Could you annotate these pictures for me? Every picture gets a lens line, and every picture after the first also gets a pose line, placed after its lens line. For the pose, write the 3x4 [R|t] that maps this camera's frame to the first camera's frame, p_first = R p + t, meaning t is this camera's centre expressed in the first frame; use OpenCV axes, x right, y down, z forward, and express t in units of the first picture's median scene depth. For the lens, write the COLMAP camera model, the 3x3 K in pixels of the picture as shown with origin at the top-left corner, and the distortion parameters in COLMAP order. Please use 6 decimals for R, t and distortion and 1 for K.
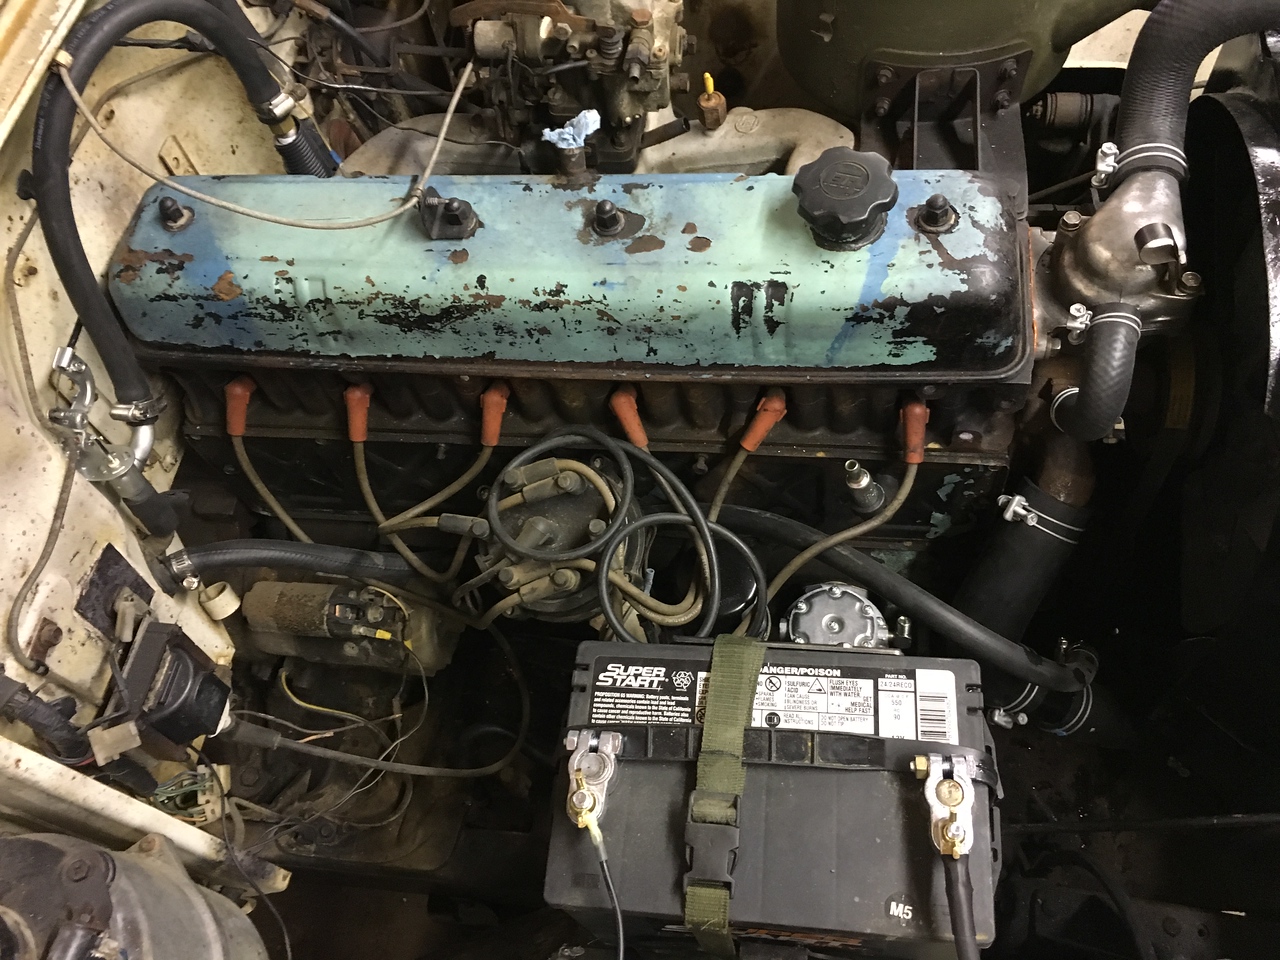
lens RADIAL K [[1095.9, 0, 637.9], [0, 1095.9, 478.6], [0, 0, 1]] dist [0.080639, -0.111868]
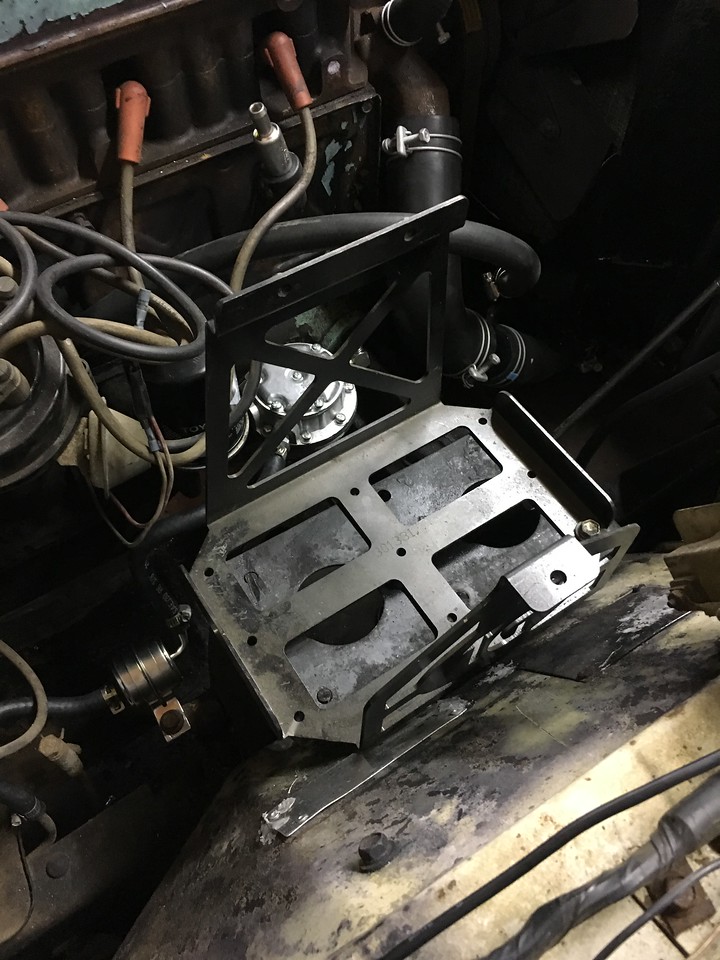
lens RADIAL K [[821.9, 0, 362.5], [0, 821.9, 481.4], [0, 0, 1]] dist [0.080639, -0.111868]
pose [[0.746564, -0.464854, 0.475976, -0.197922], [0.508499, 0.860020, 0.042348, 0.268293], [-0.429034, 0.210418, 0.878438, 0.493270]]
